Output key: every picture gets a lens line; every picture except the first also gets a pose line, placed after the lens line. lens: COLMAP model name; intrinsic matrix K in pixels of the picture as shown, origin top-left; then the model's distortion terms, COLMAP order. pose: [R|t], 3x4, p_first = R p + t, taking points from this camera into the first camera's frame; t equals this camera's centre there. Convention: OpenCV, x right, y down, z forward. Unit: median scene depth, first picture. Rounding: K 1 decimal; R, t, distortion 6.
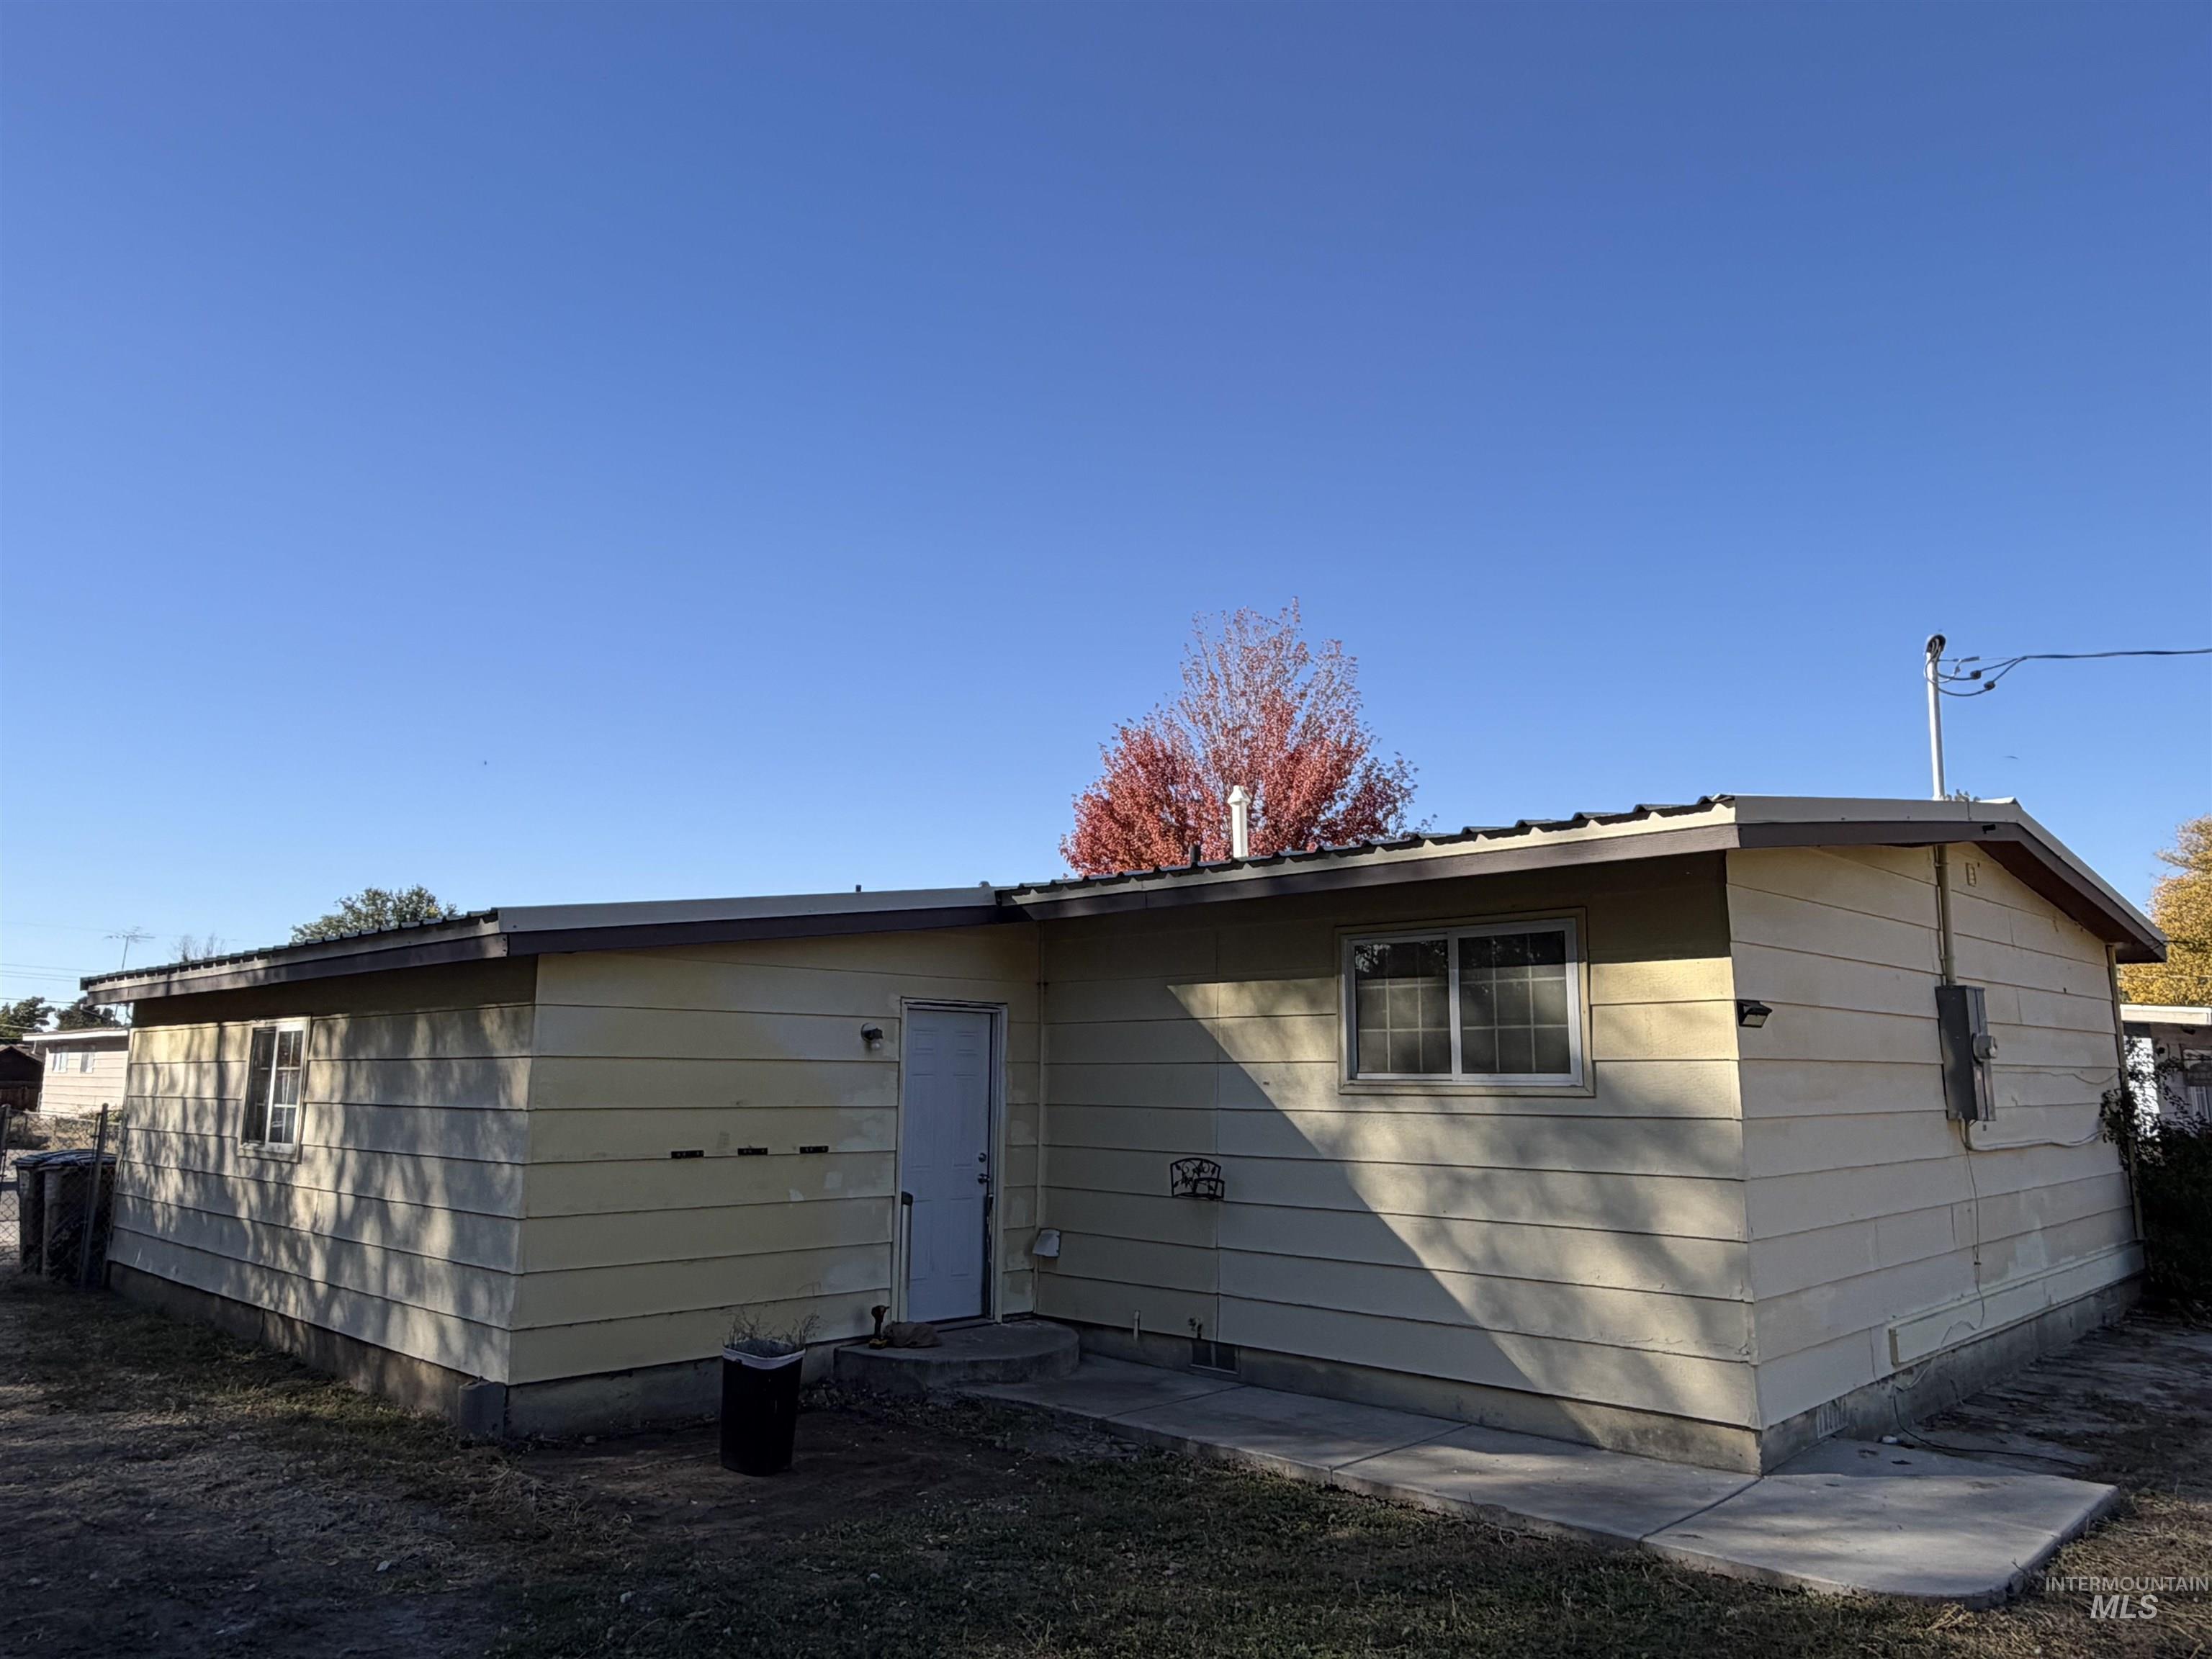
lens RADIAL K [[1526.4, 0, 1107.3], [0, 1526.4, 830.5], [0, 0, 1]] dist [-0.000906, -0.000205]
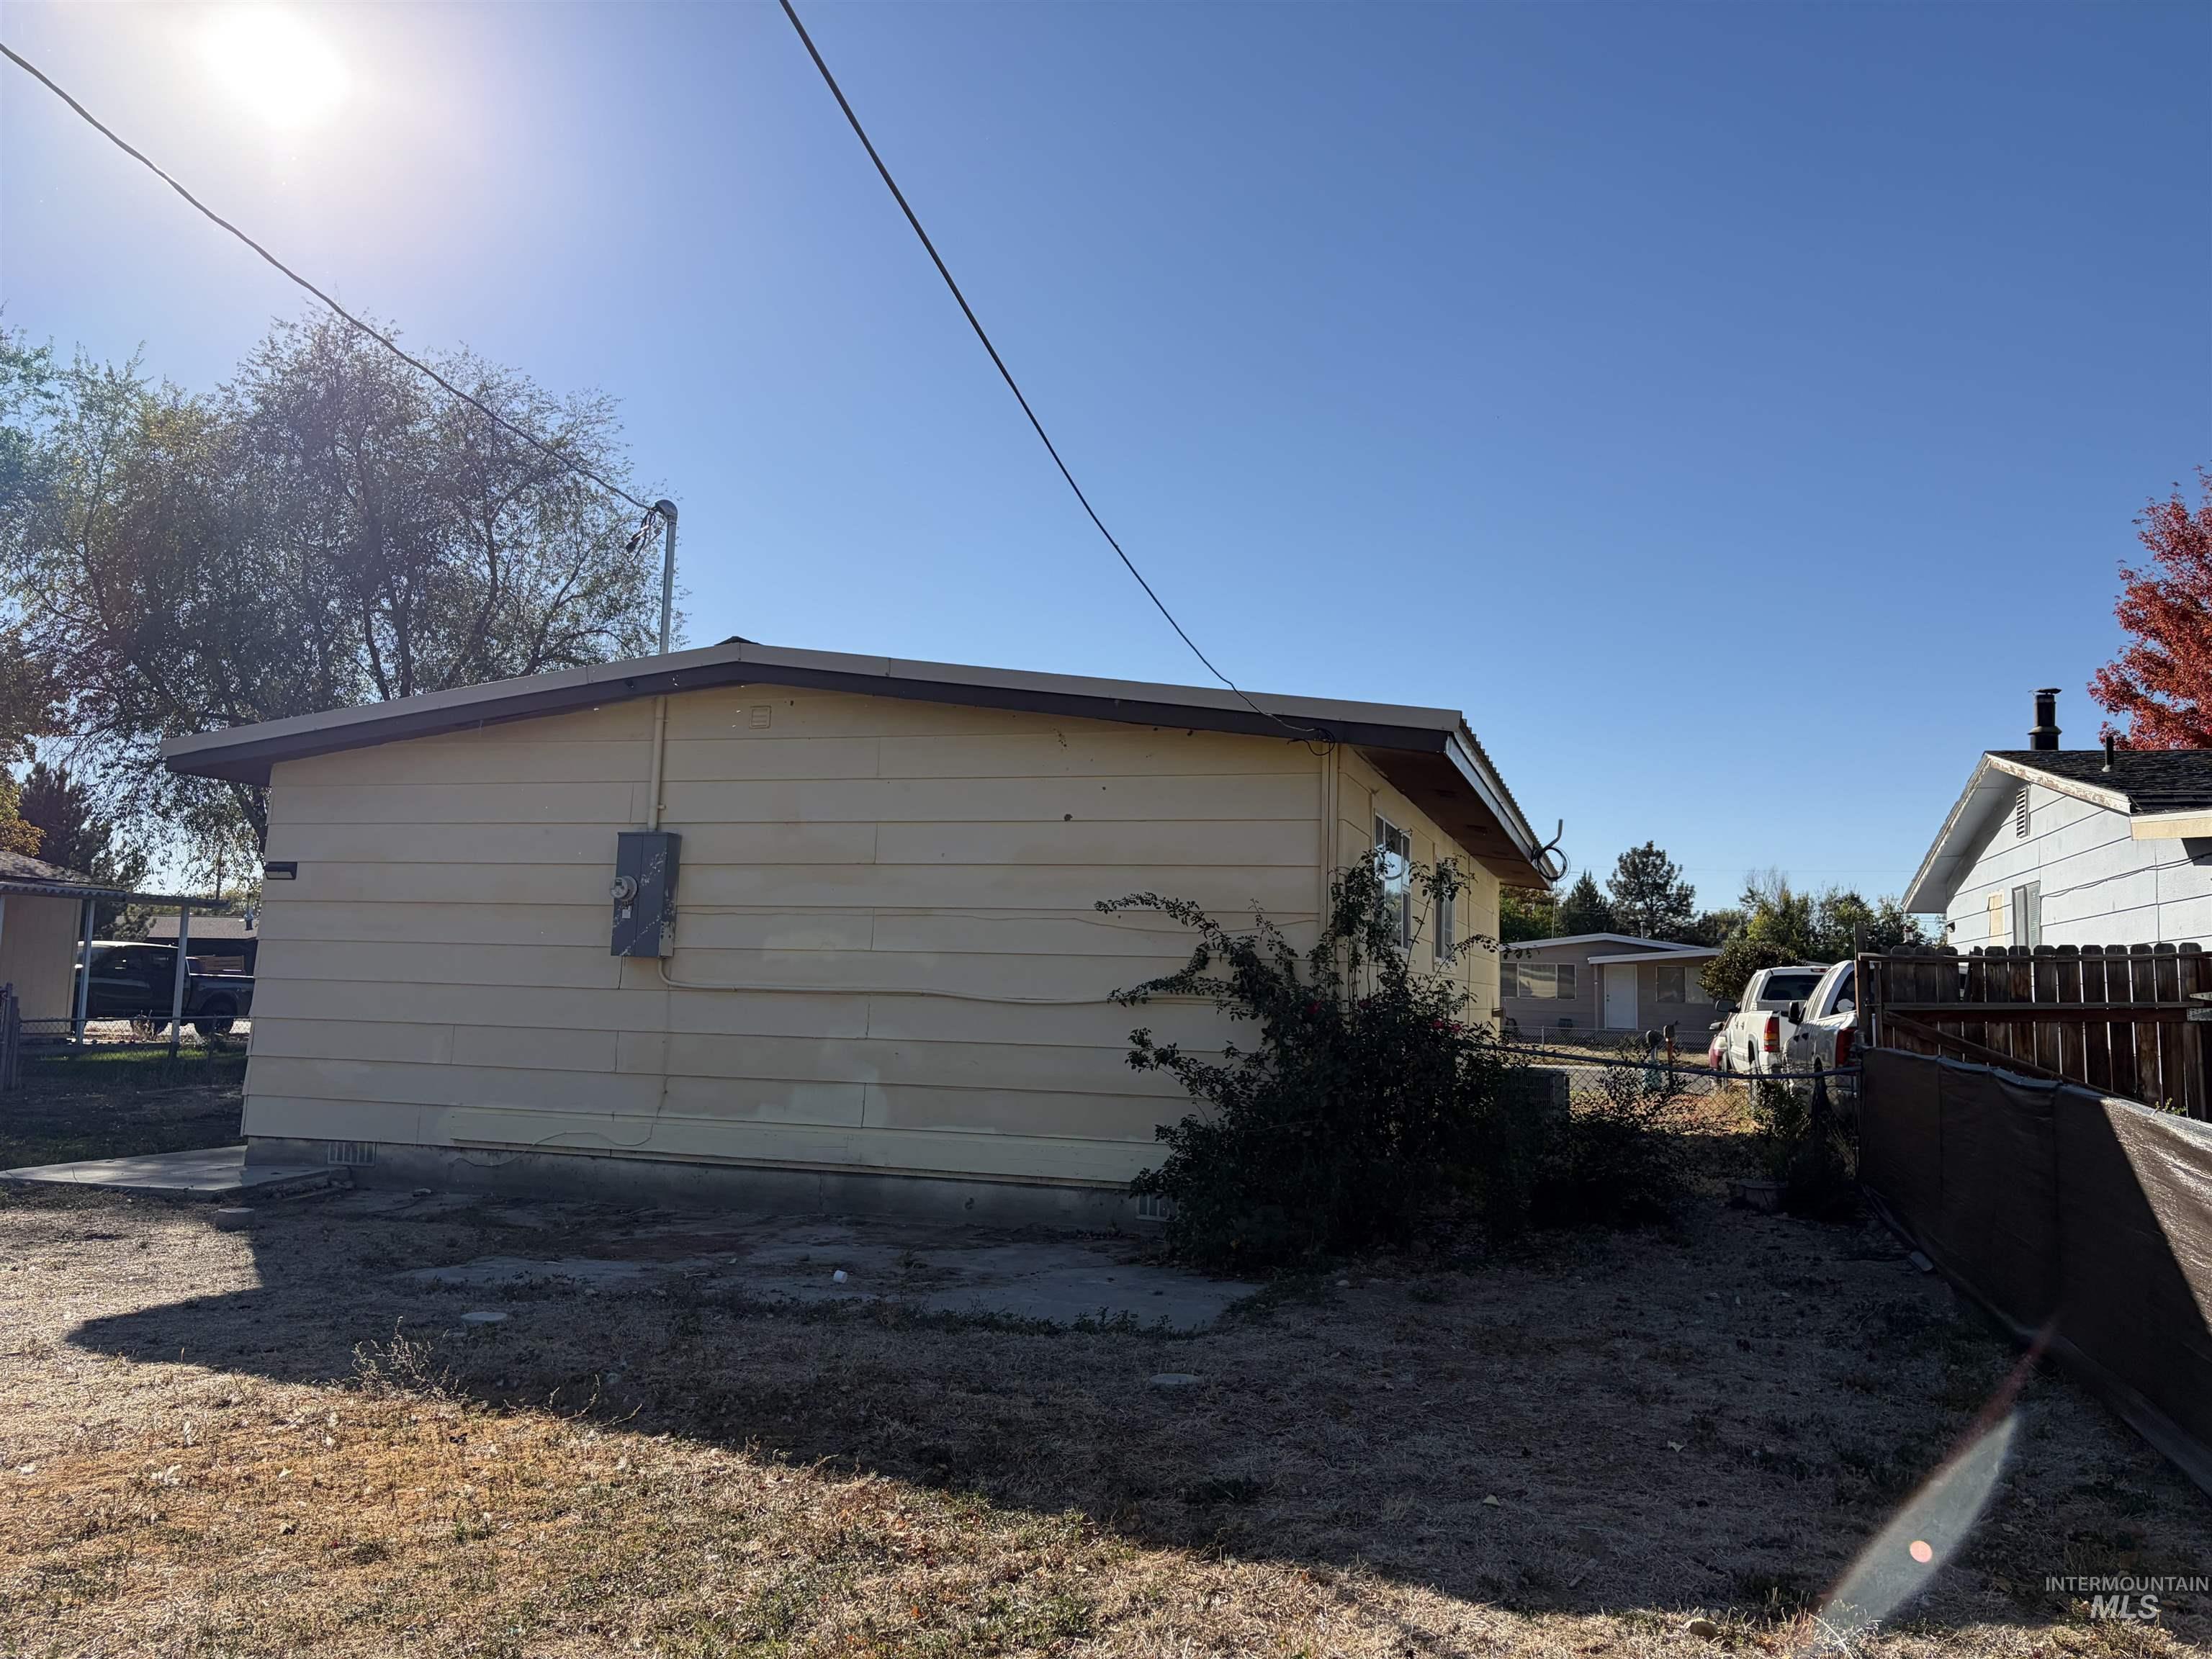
lens RADIAL K [[1635.8, 0, 1133.3], [0, 1635.8, 811.2], [0, 0, 1]] dist [0.062494, -0.044439]
pose [[0.455268, -0.085968, -0.886194, 1.711663], [0.115078, 0.992661, -0.037177, 0.167041], [0.882886, -0.085056, 0.461820, 0.753218]]
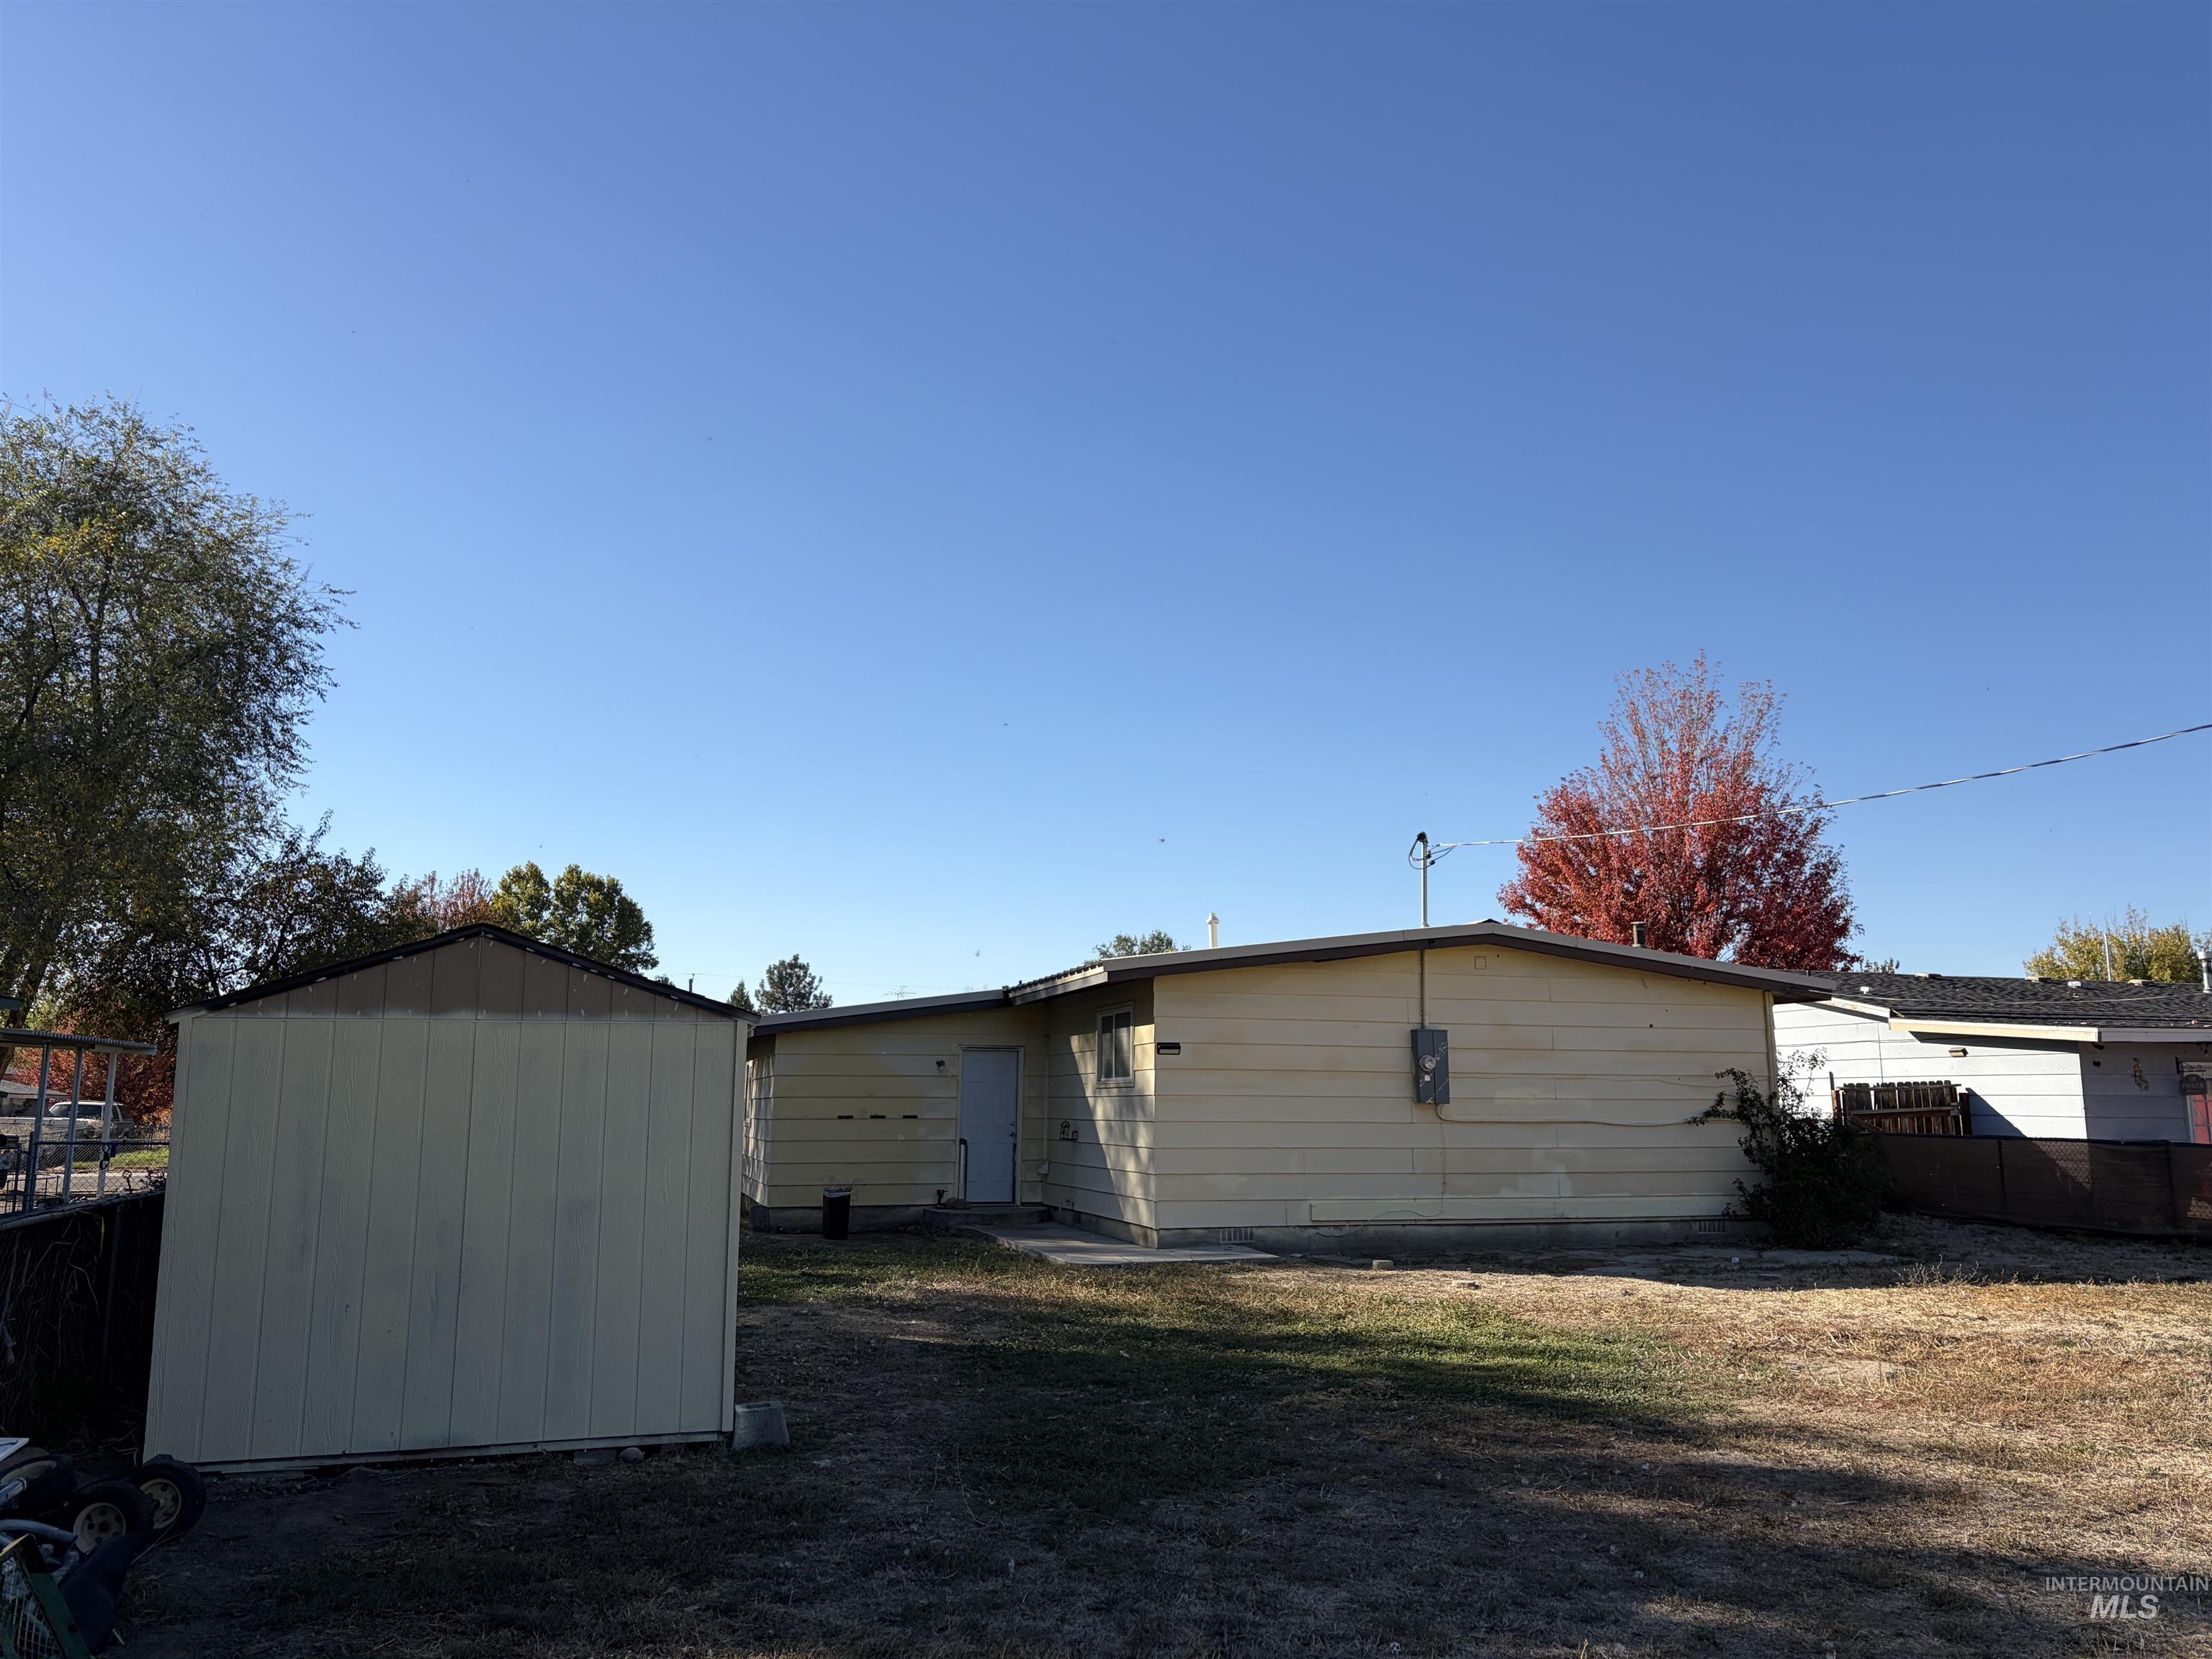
lens RADIAL K [[1665.5, 0, 1093.1], [0, 1665.5, 824.7], [0, 0, 1]] dist [0.063327, -0.061277]
pose [[0.872659, -0.082164, -0.481368, 1.171582], [0.077995, 0.996540, -0.028703, -0.112688], [0.482061, -0.012497, 0.876048, -0.921226]]
